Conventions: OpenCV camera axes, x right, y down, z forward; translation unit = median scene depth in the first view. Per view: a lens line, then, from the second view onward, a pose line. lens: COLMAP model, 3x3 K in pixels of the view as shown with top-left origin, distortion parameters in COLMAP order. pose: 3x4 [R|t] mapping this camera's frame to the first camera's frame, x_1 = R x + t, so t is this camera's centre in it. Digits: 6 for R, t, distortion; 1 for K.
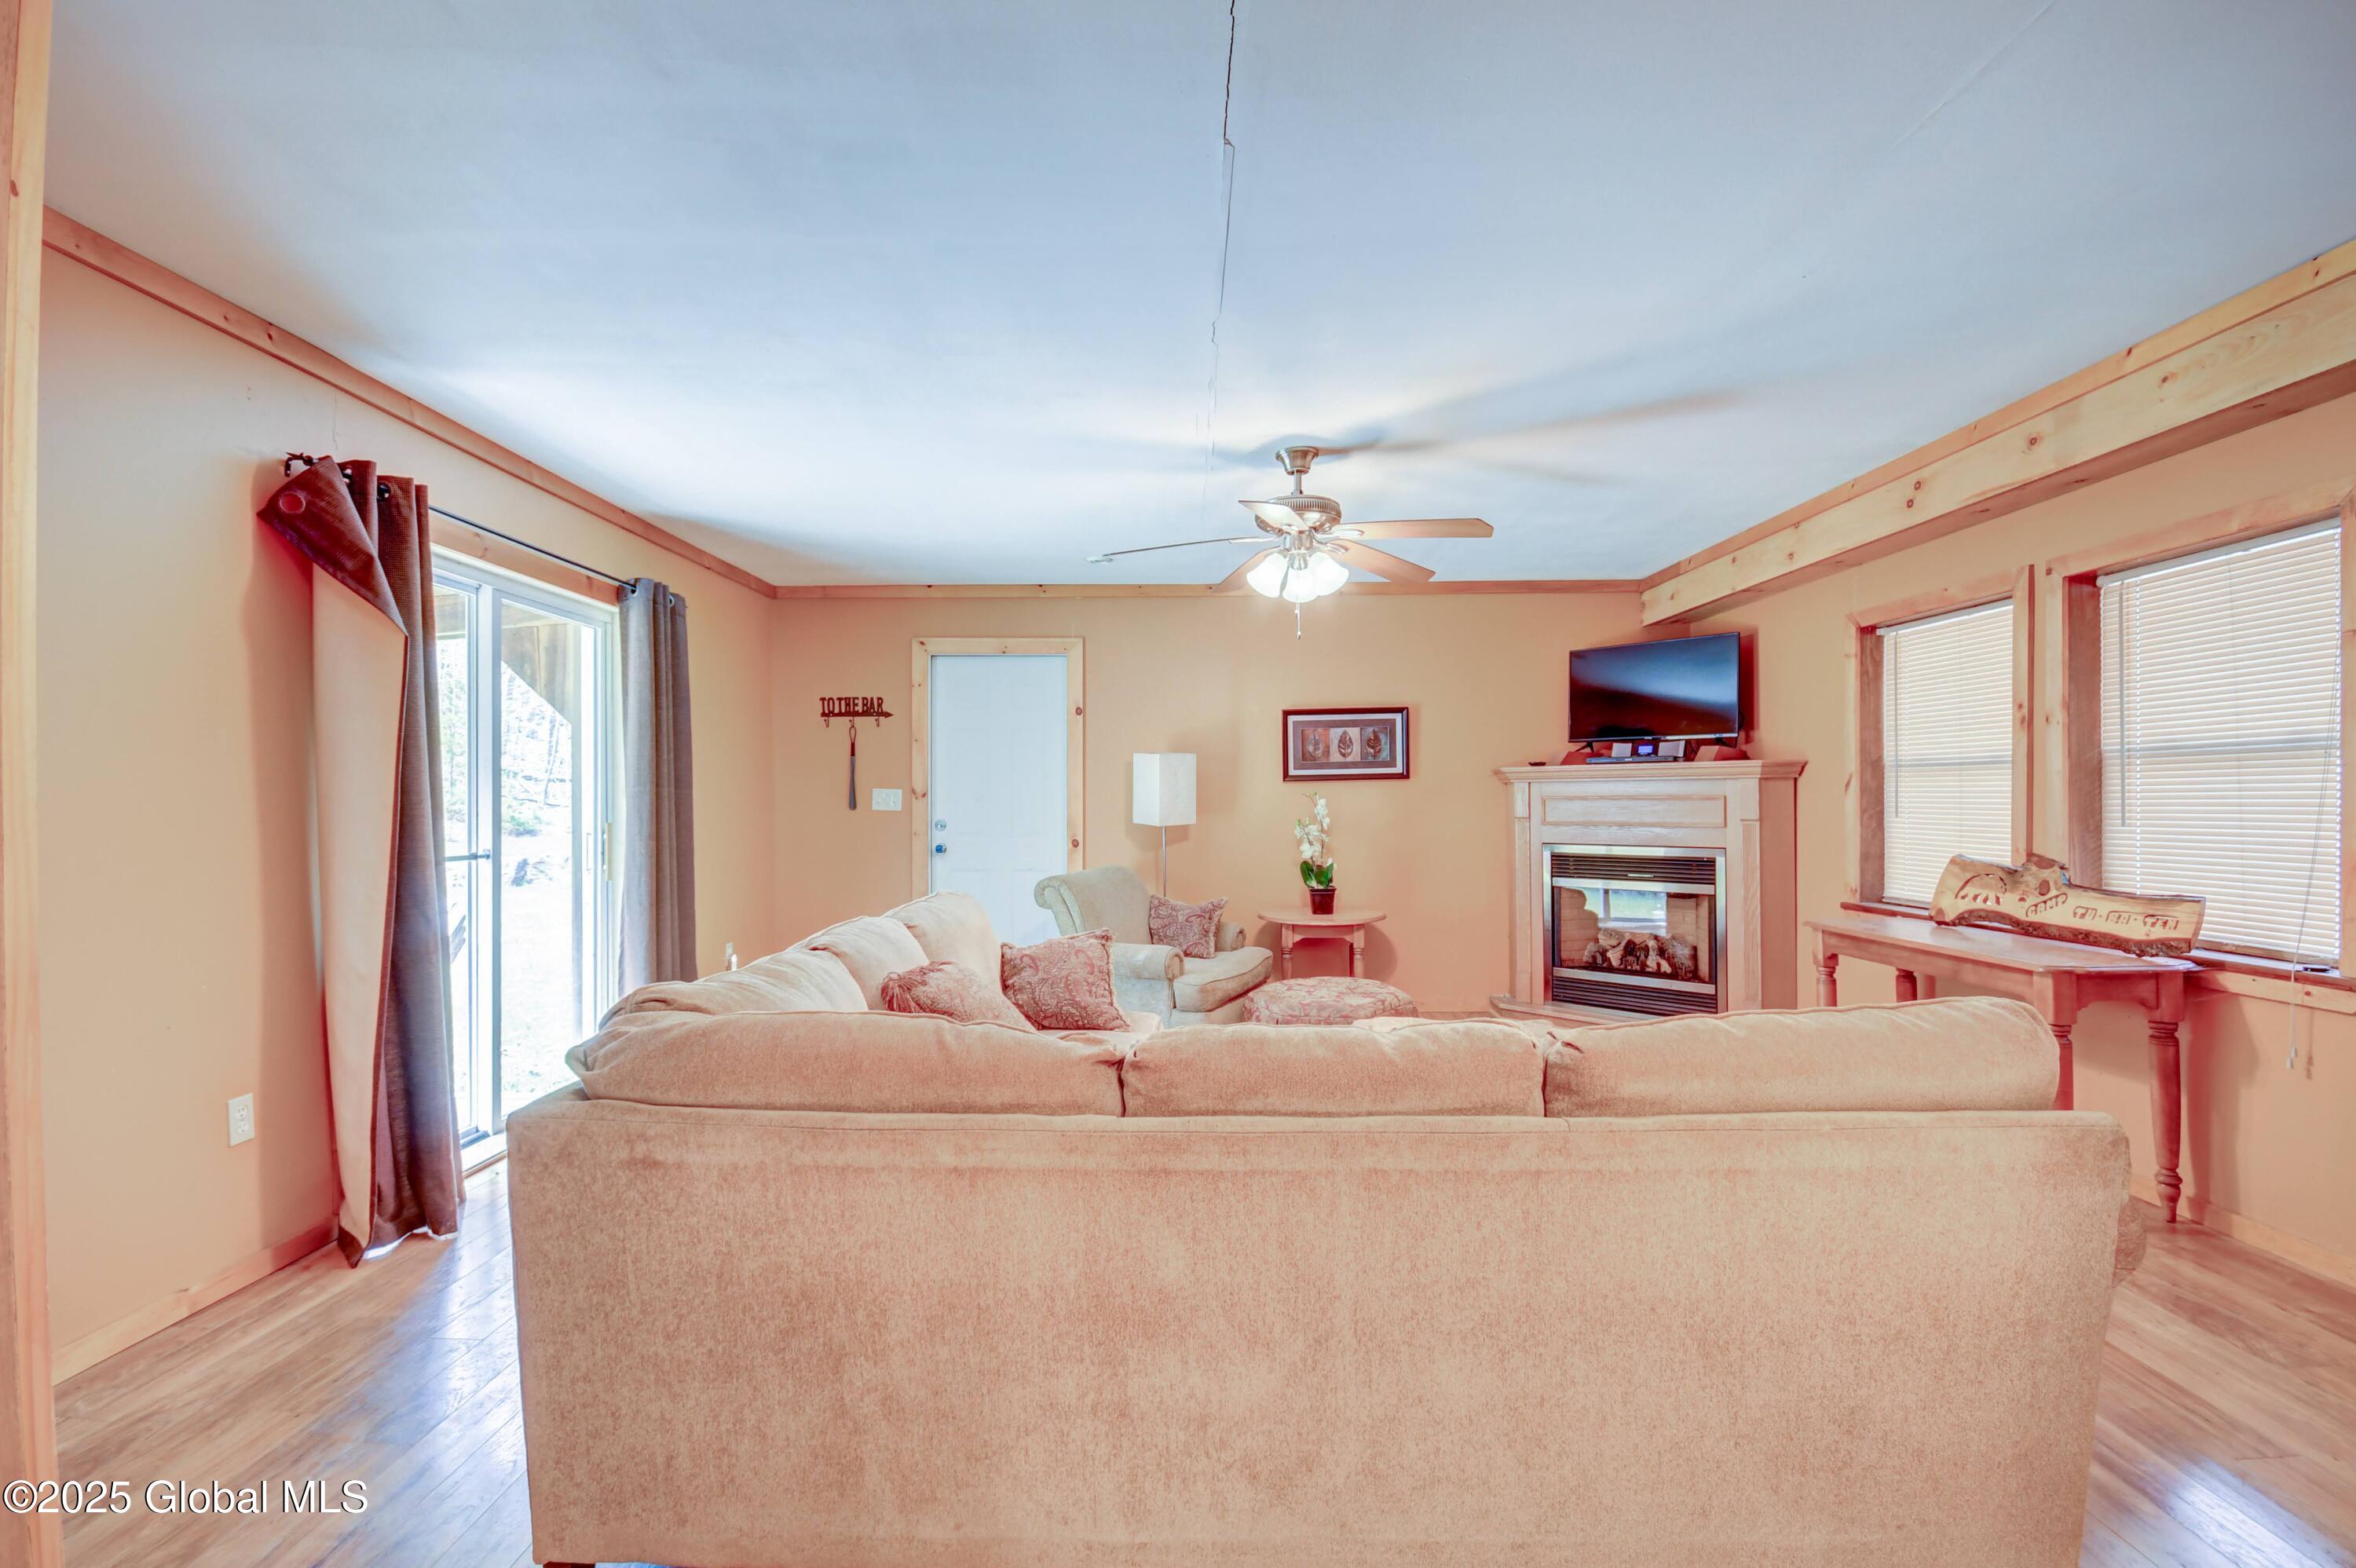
lens RADIAL K [[1076.4, 0, 1156.4], [0, 1076.4, 801.1], [0, 0, 1]] dist [0.000760, -0.007643]
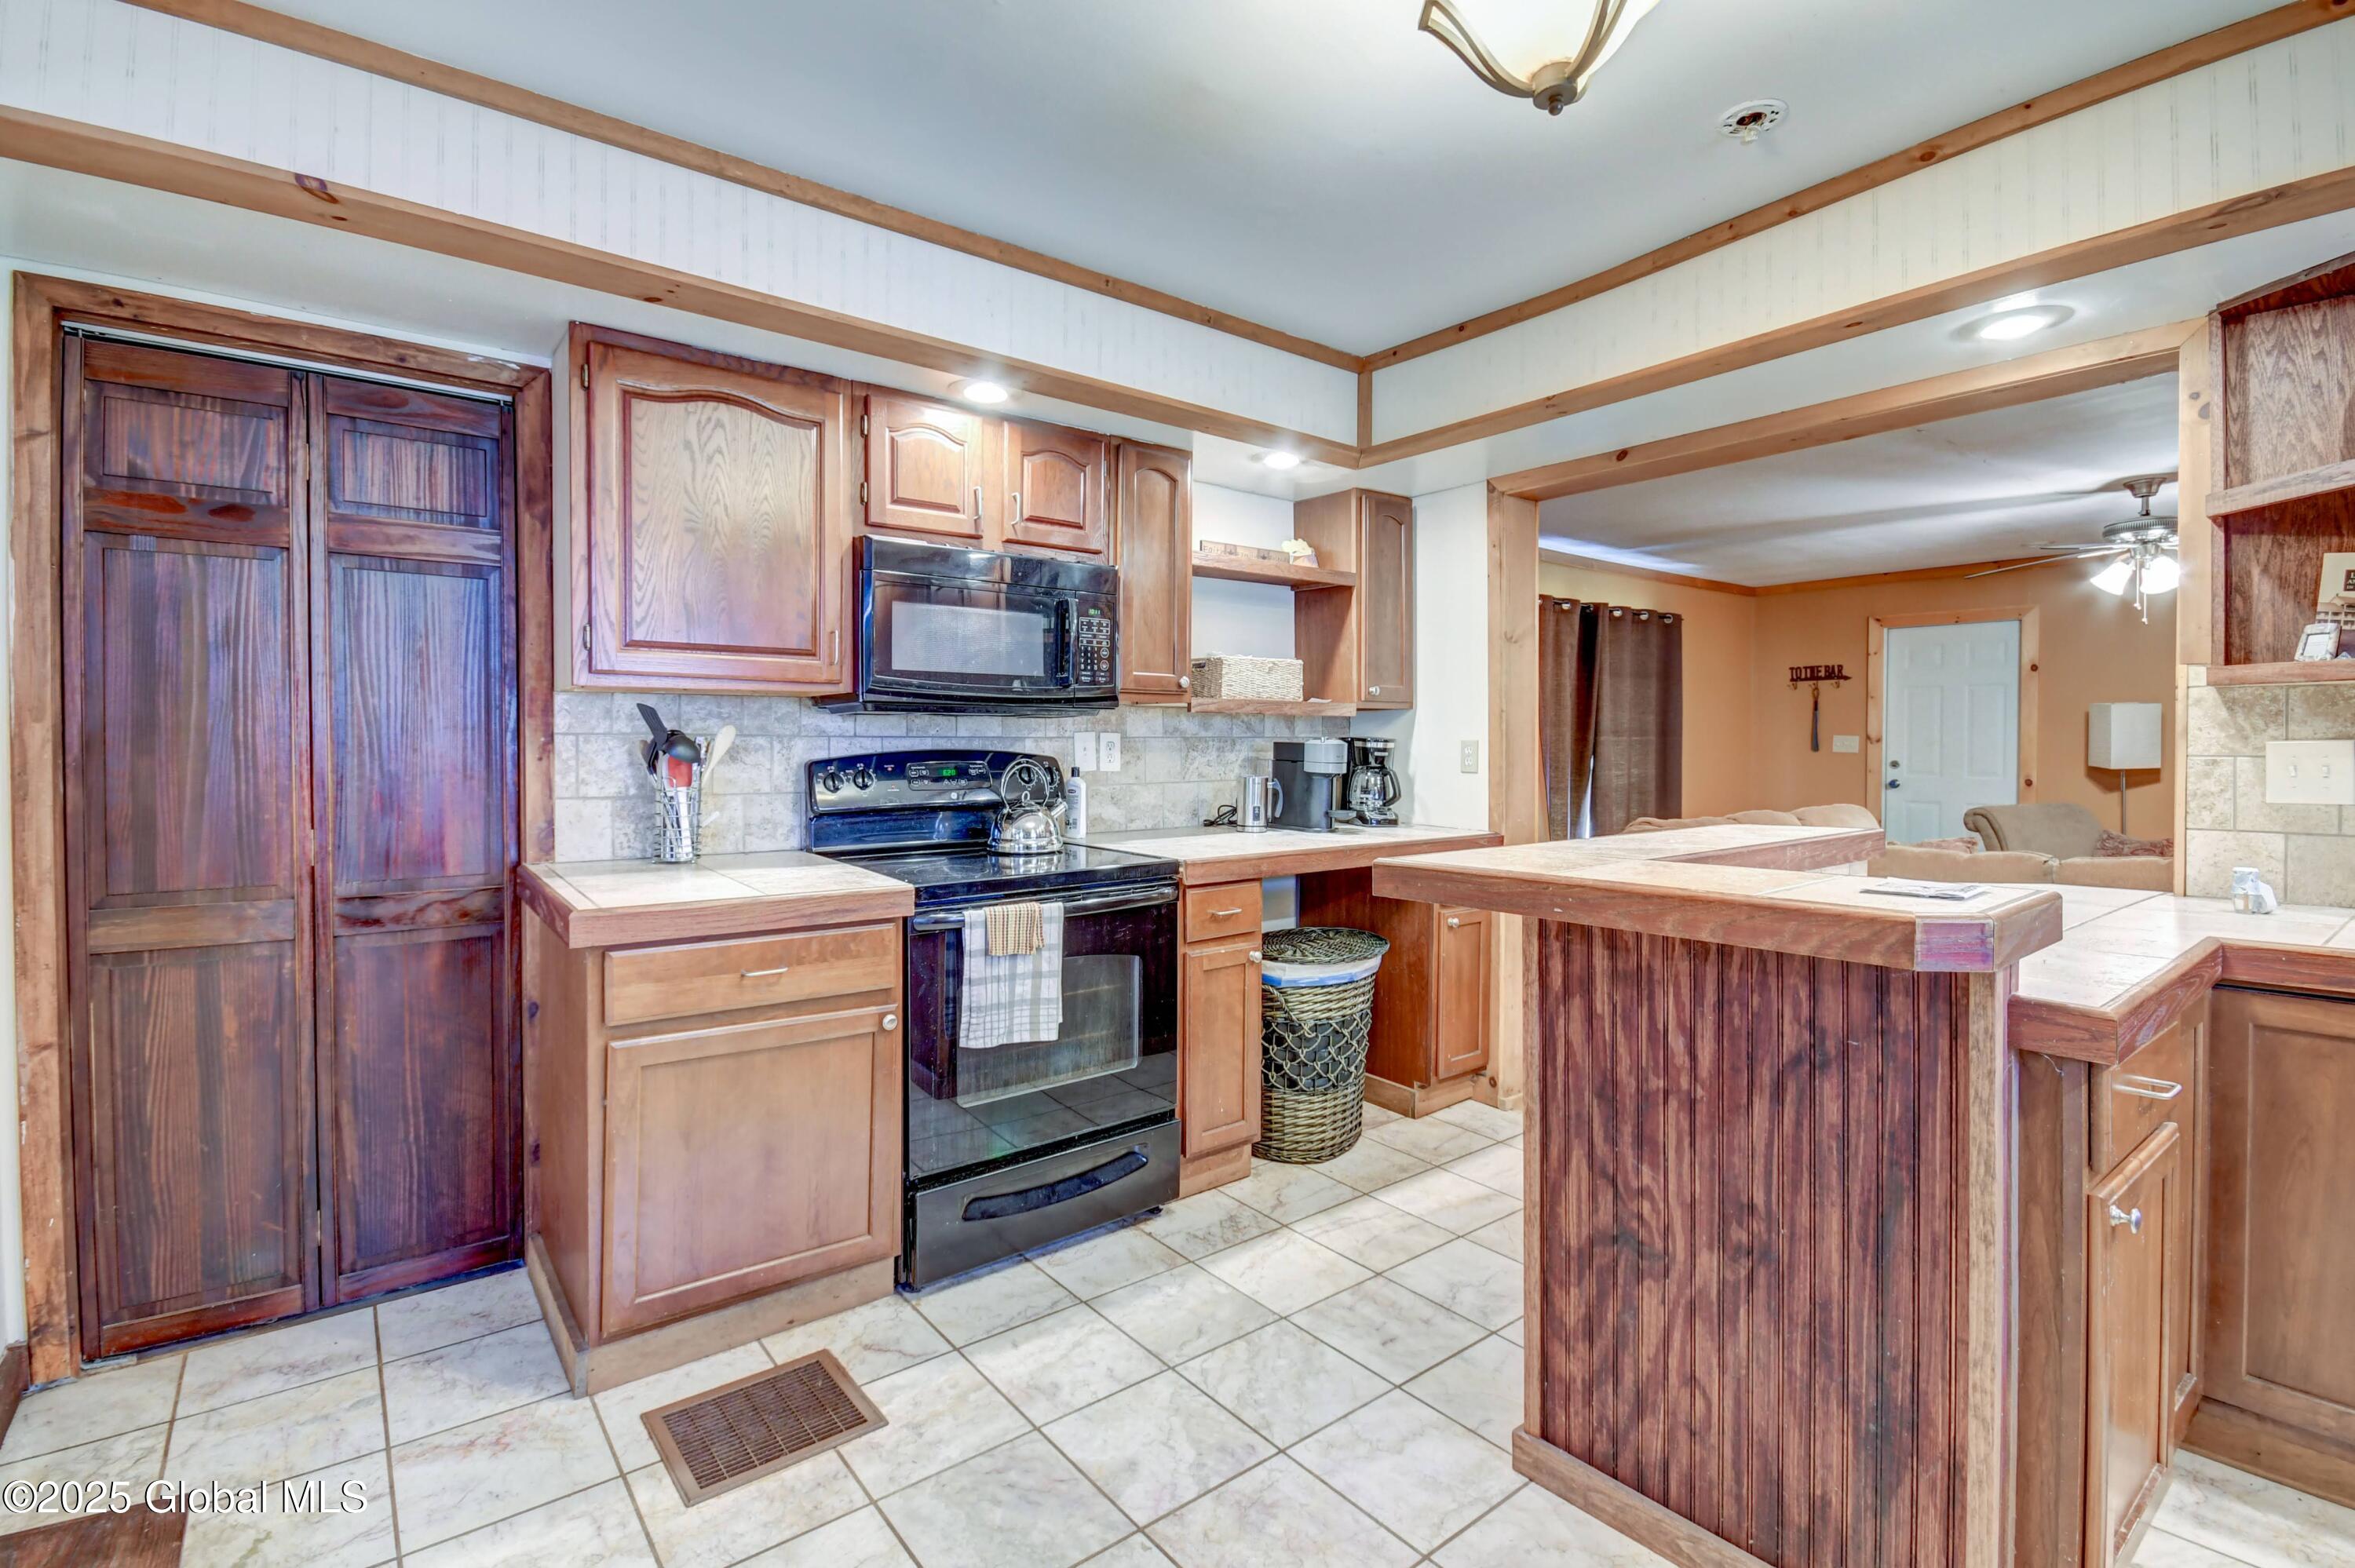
lens RADIAL K [[1075.9, 0, 1167.3], [0, 1075.9, 771.0], [0, 0, 1]] dist [0.000760, -0.007643]
pose [[0.627581, 0.025308, -0.778140, 0.287115], [-0.004811, 0.999579, 0.028630, -0.001975], [0.778536, -0.014224, 0.627438, -0.520662]]
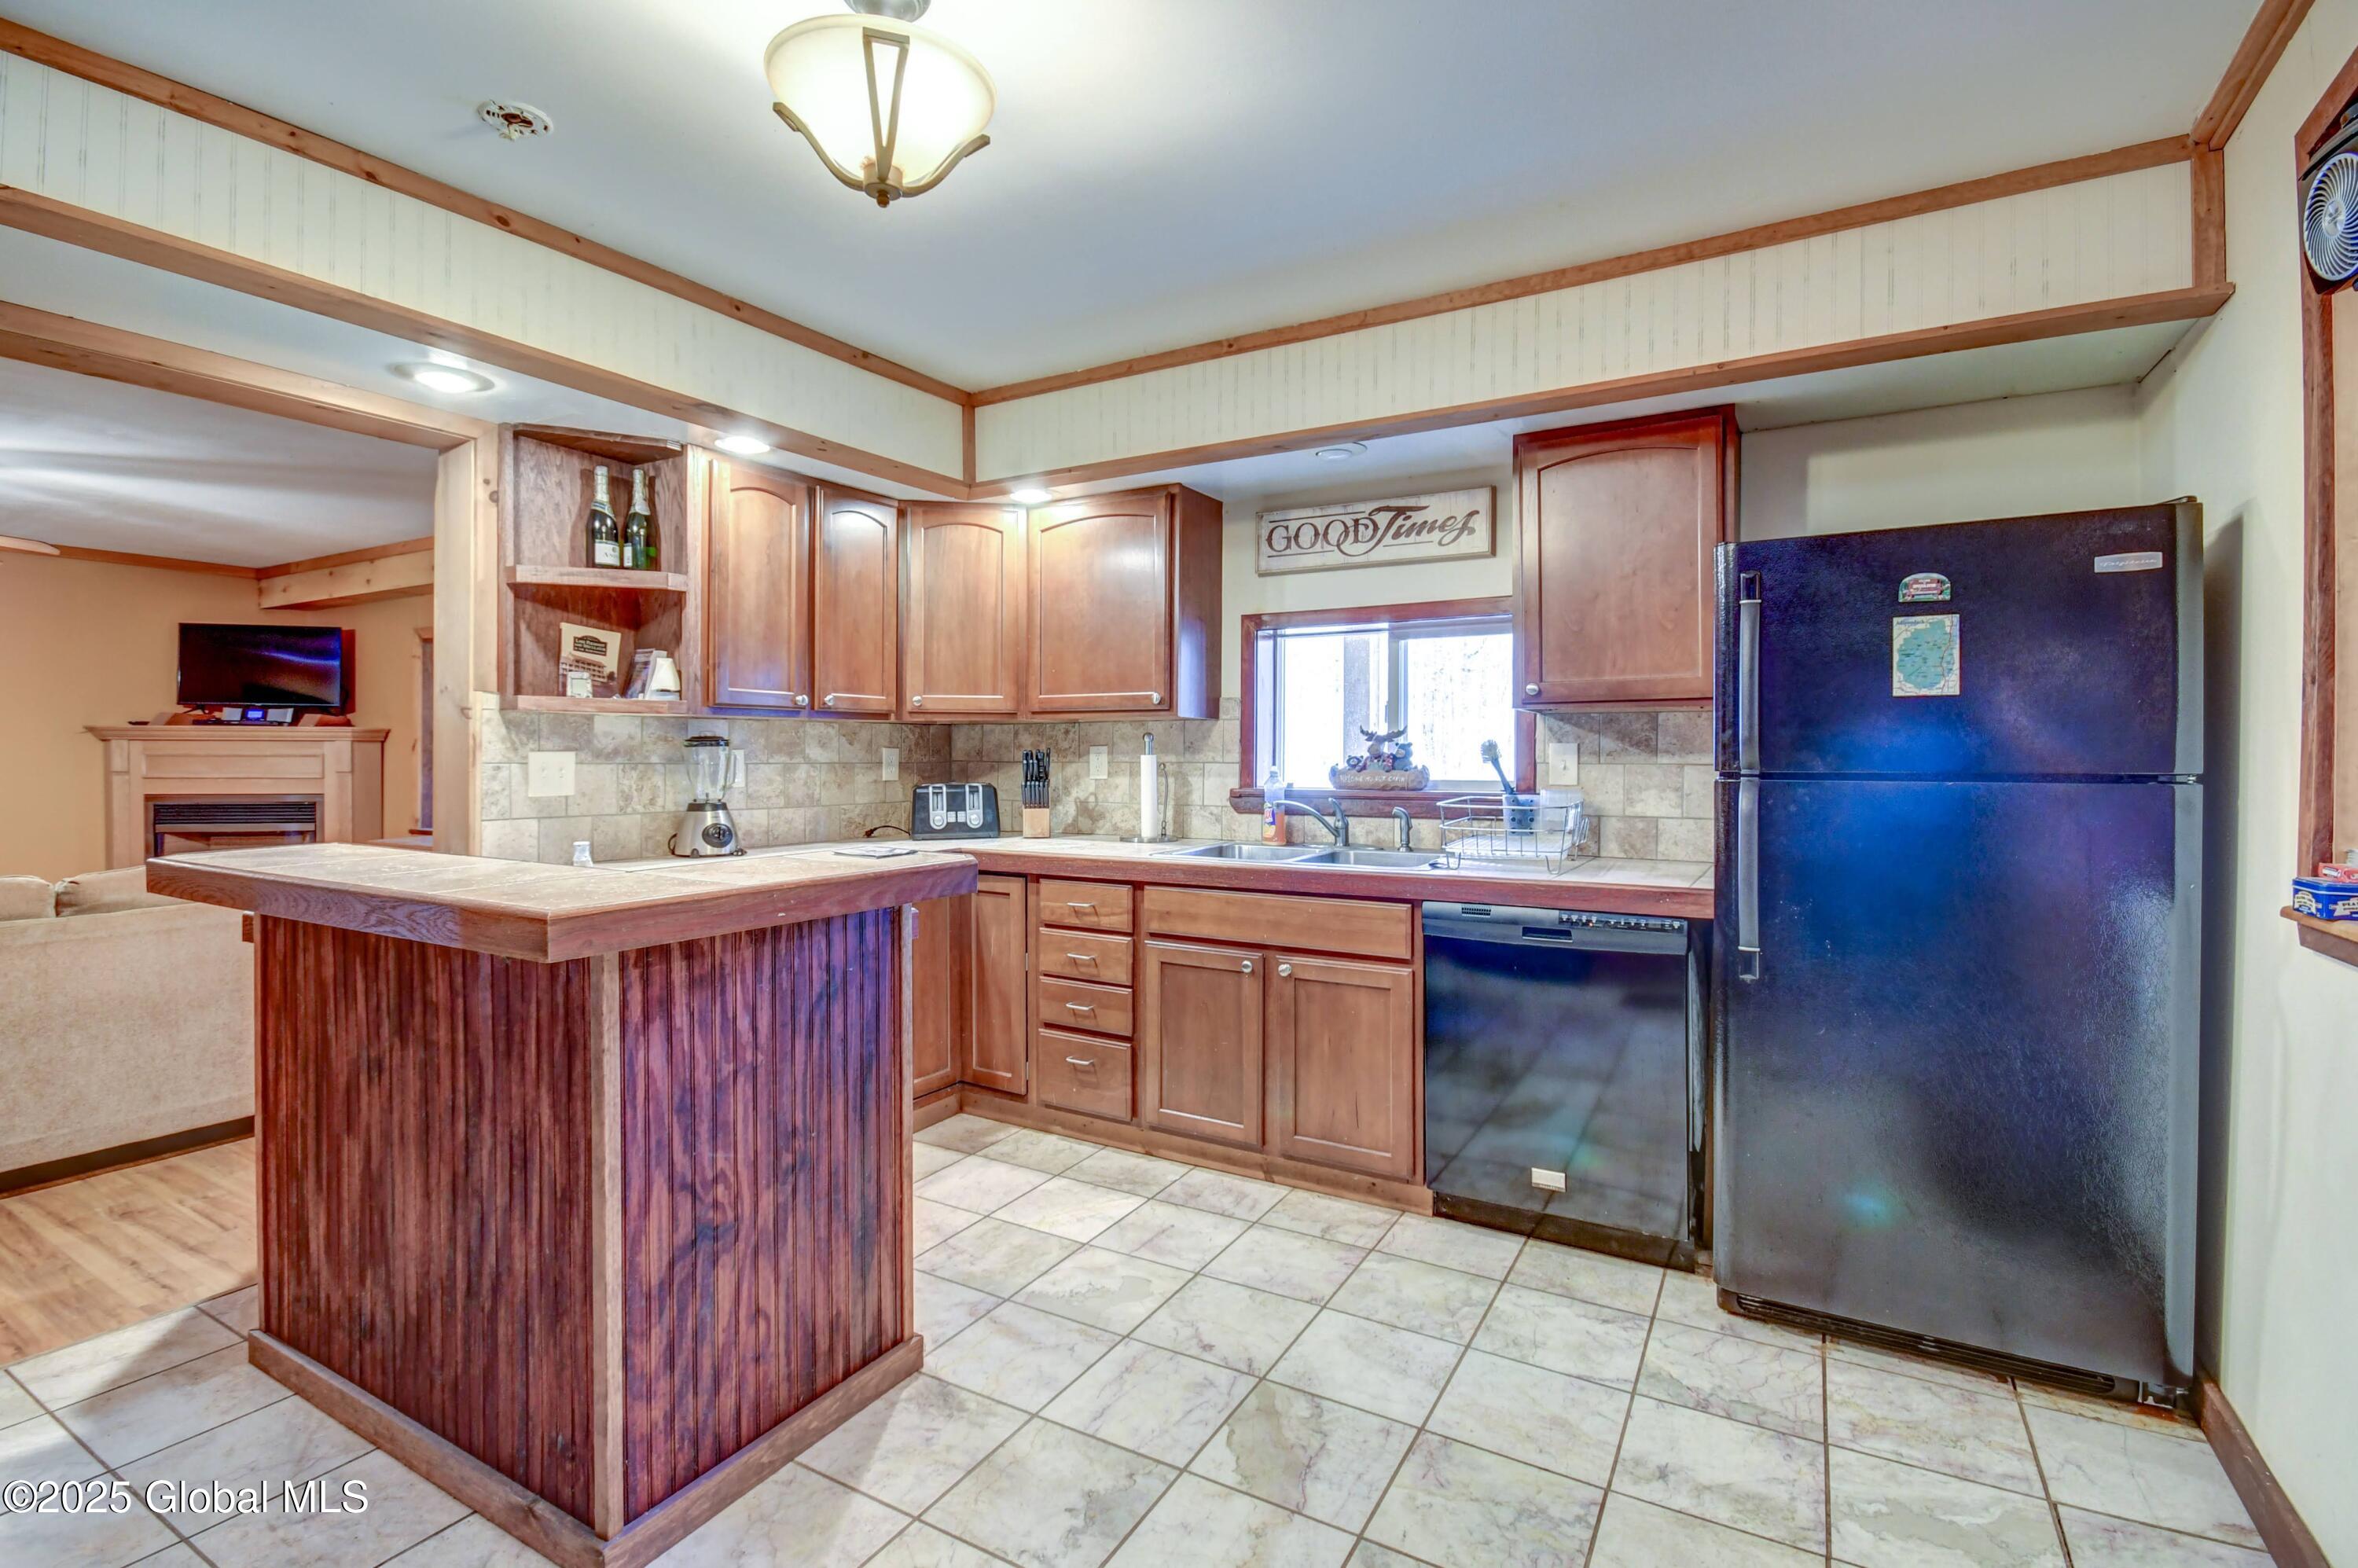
lens RADIAL K [[1077.4, 0, 1155.9], [0, 1077.4, 762.3], [0, 0, 1]] dist [0.000760, -0.007643]
pose [[0.492664, 0.005047, 0.870205, -0.100683], [-0.007306, 0.999972, -0.001664, 0.000125], [-0.870189, -0.005538, 0.492687, -0.498501]]
